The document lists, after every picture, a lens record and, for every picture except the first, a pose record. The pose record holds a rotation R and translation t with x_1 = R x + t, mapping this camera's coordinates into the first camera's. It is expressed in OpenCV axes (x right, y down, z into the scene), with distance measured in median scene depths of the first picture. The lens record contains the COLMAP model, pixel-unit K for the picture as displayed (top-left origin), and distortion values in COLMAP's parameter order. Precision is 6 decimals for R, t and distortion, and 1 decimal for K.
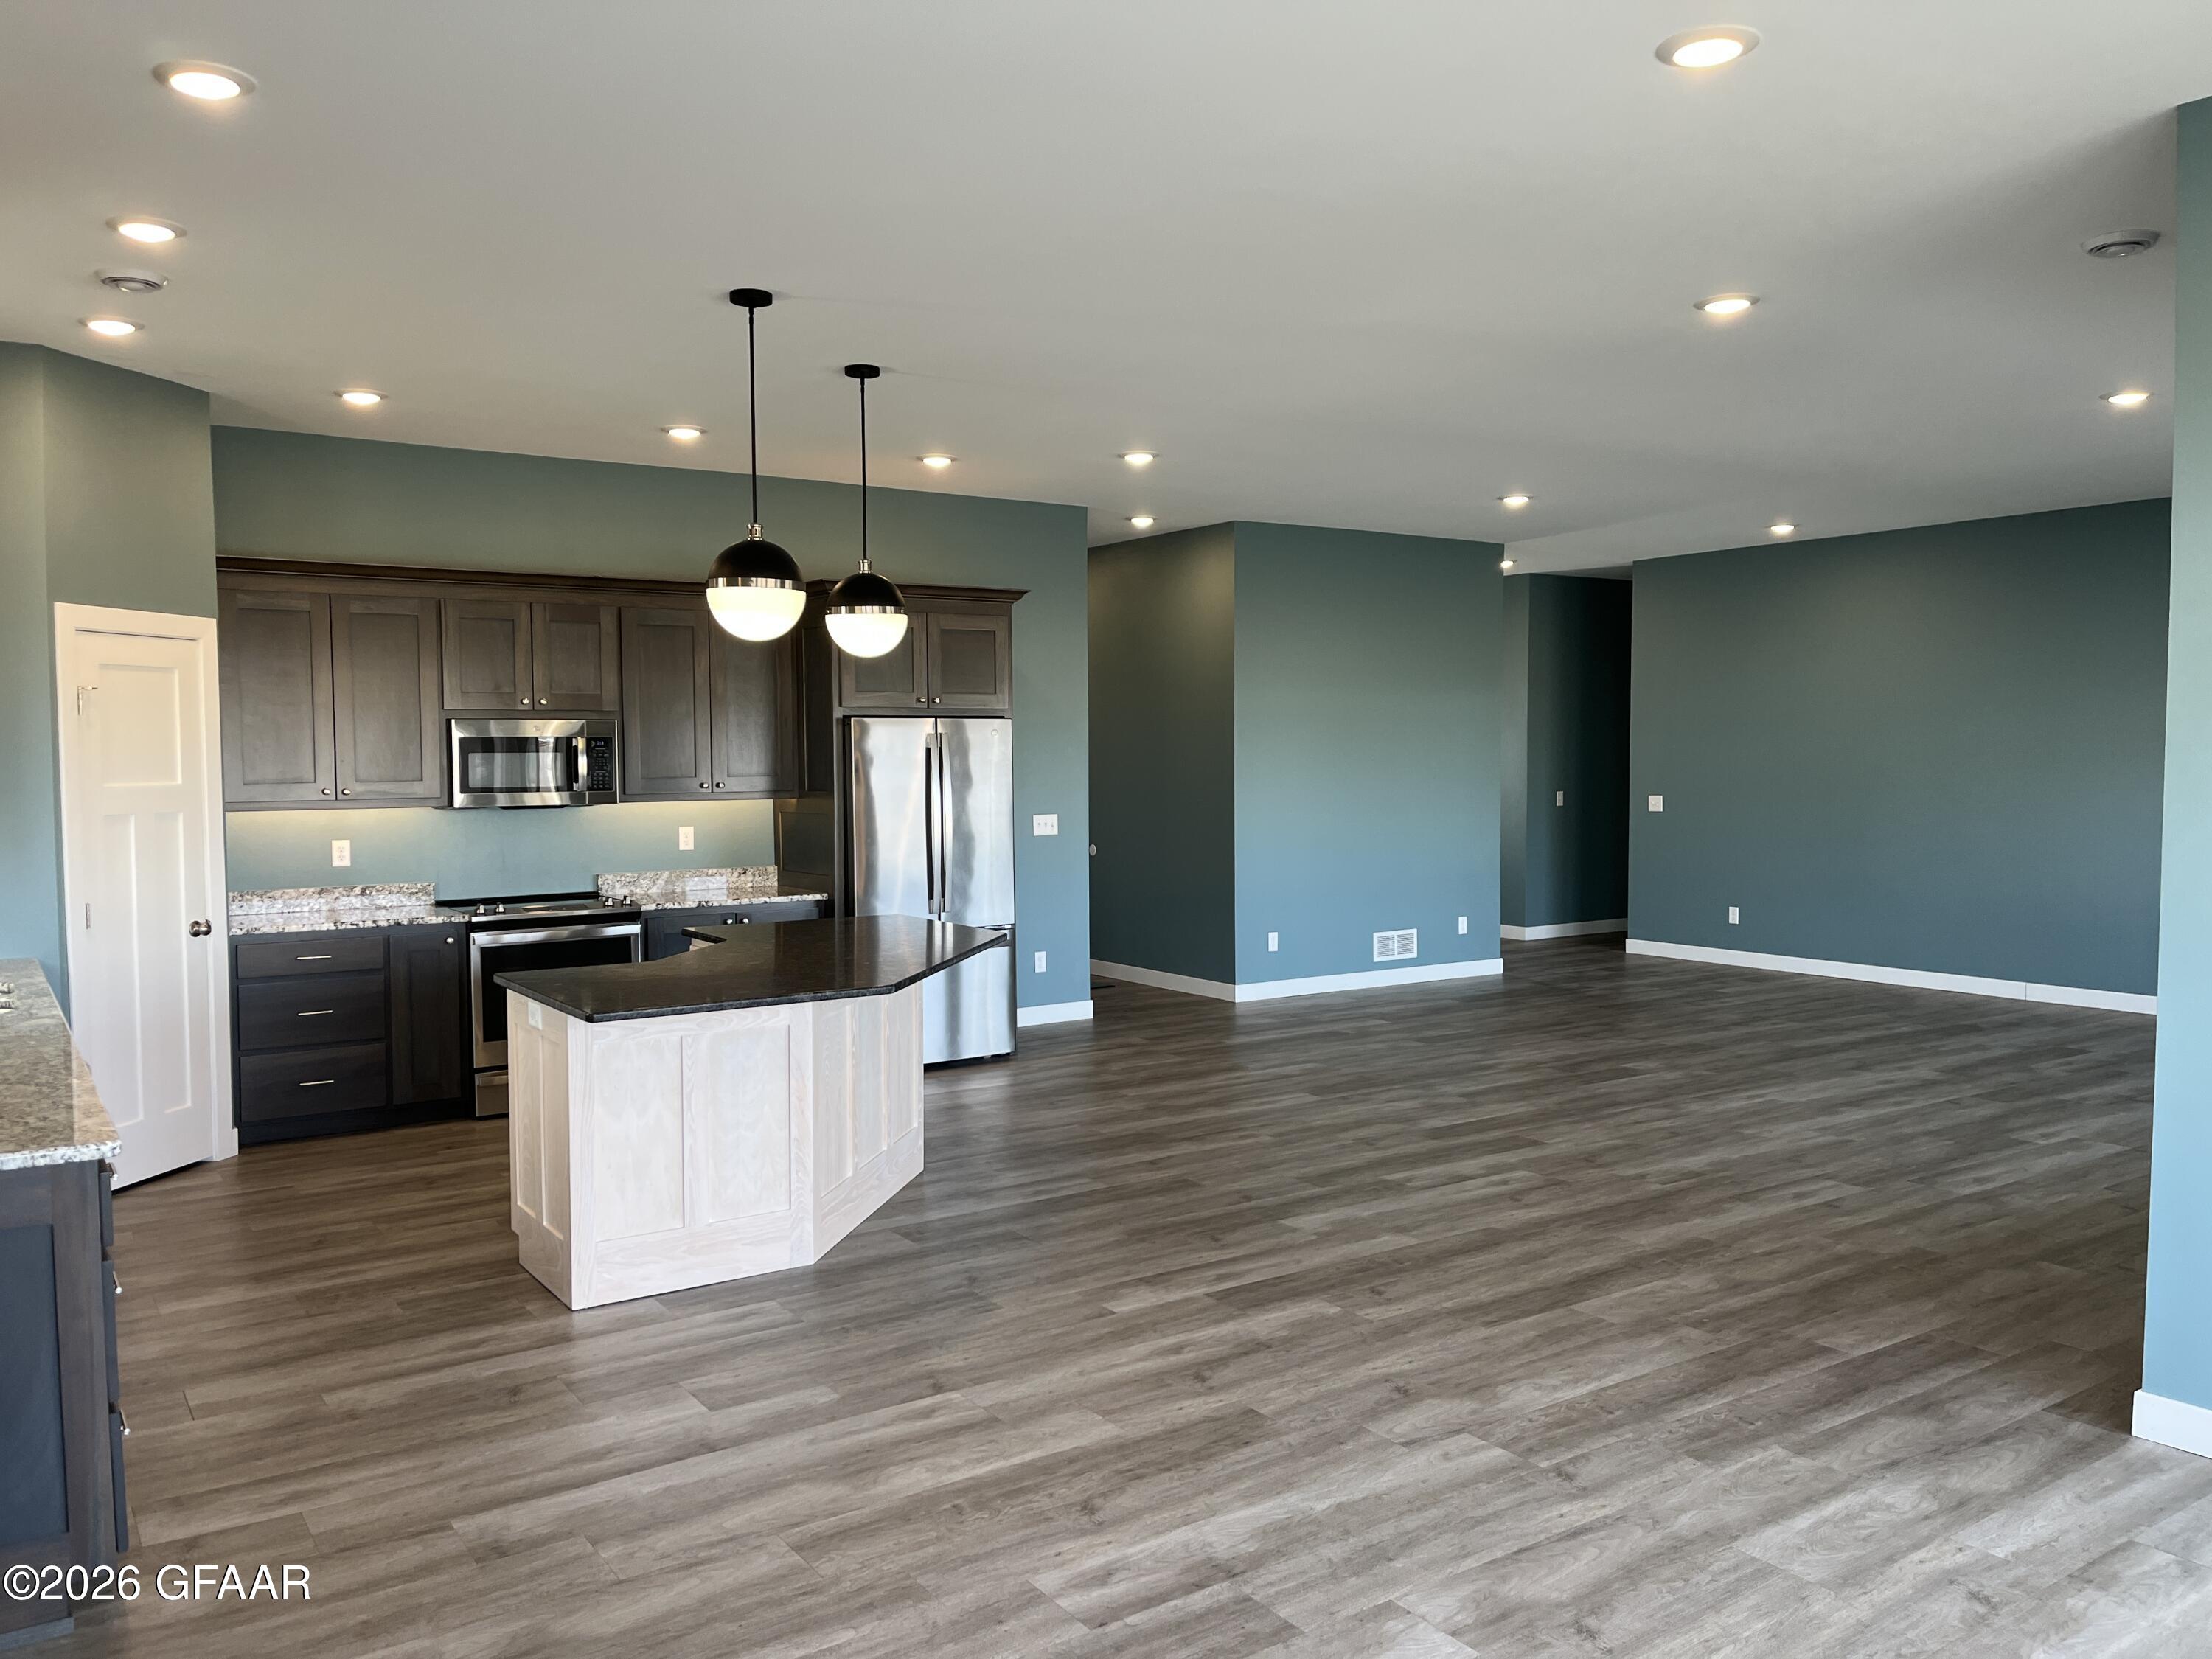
lens RADIAL K [[1672.2, 0, 1094.3], [0, 1672.2, 833.0], [0, 0, 1]] dist [0.073765, -0.098462]
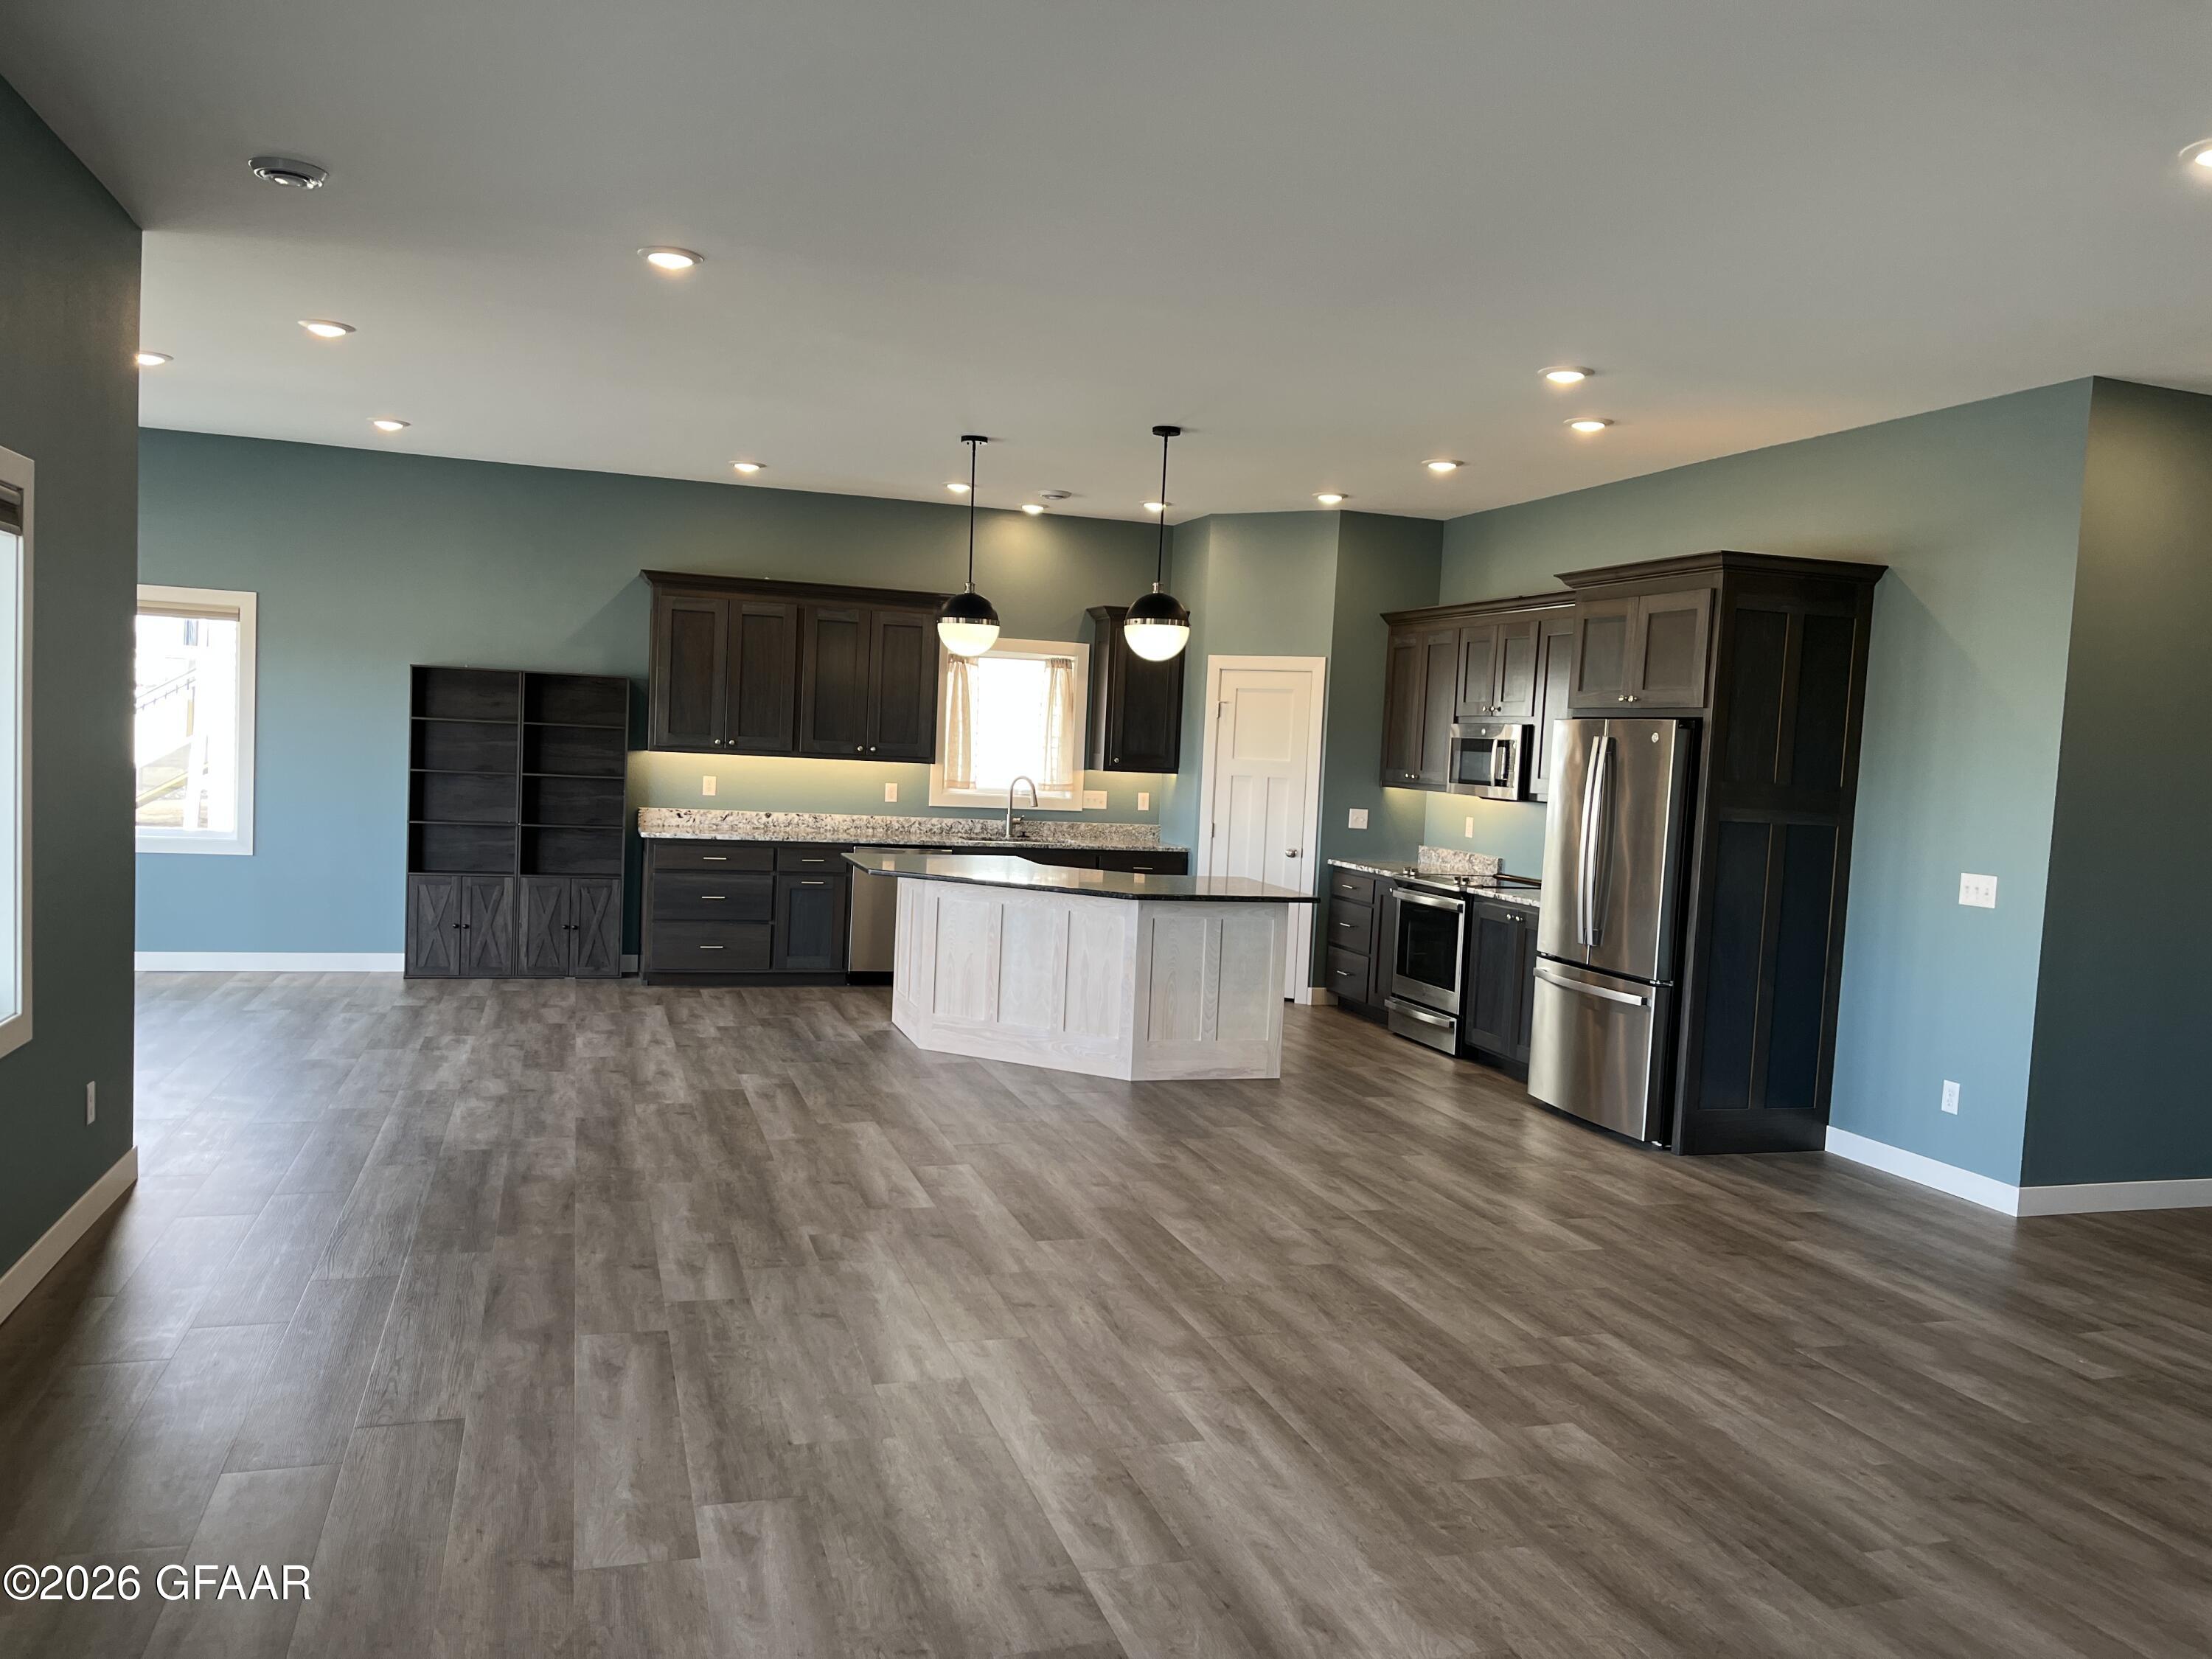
lens RADIAL K [[1672.2, 0, 1115.5], [0, 1672.2, 843.3], [0, 0, 1]] dist [0.073765, -0.098462]
pose [[-0.284024, 0.053242, -0.957338, 1.195949], [-0.095302, 0.991945, 0.083441, -0.079625], [0.954069, 0.114936, -0.276662, 1.483782]]
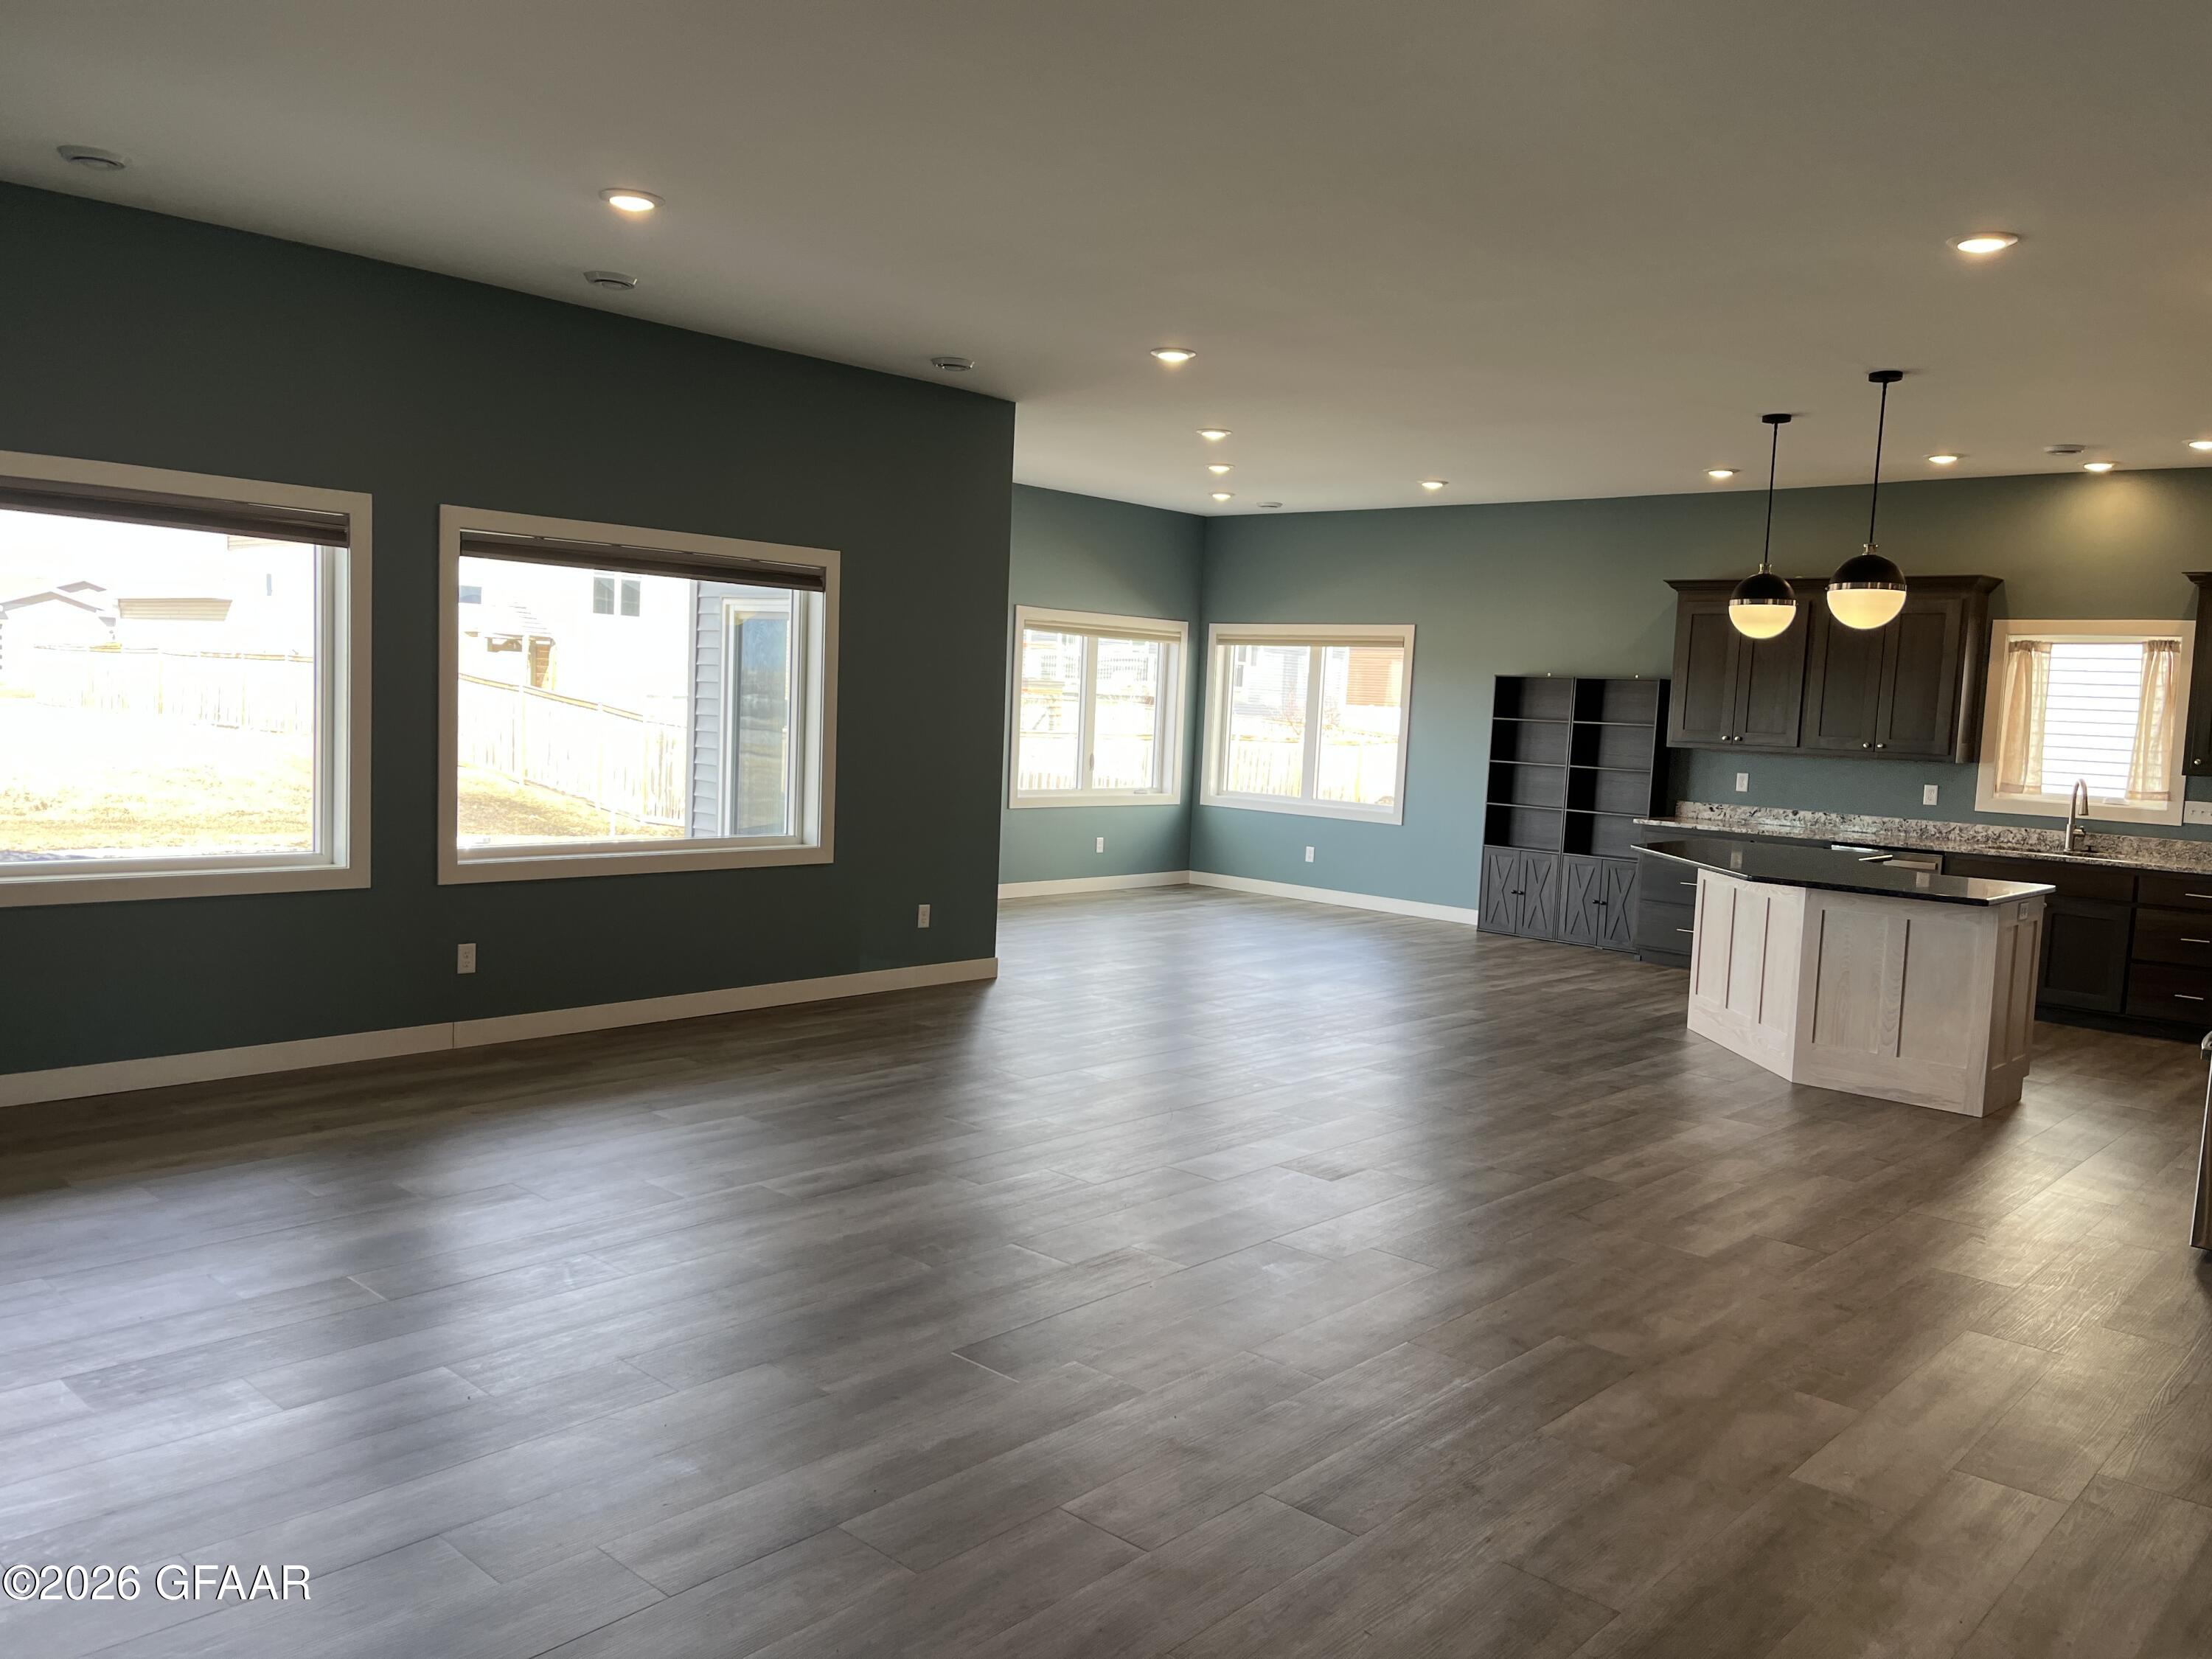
lens RADIAL K [[1672.2, 0, 1111.6], [0, 1672.2, 838.0], [0, 0, 1]] dist [0.073765, -0.098462]
pose [[-0.972401, -0.019267, -0.232520, 0.694453], [-0.051730, 0.989584, 0.134338, -0.103491], [0.227510, 0.142659, -0.963269, 2.237347]]
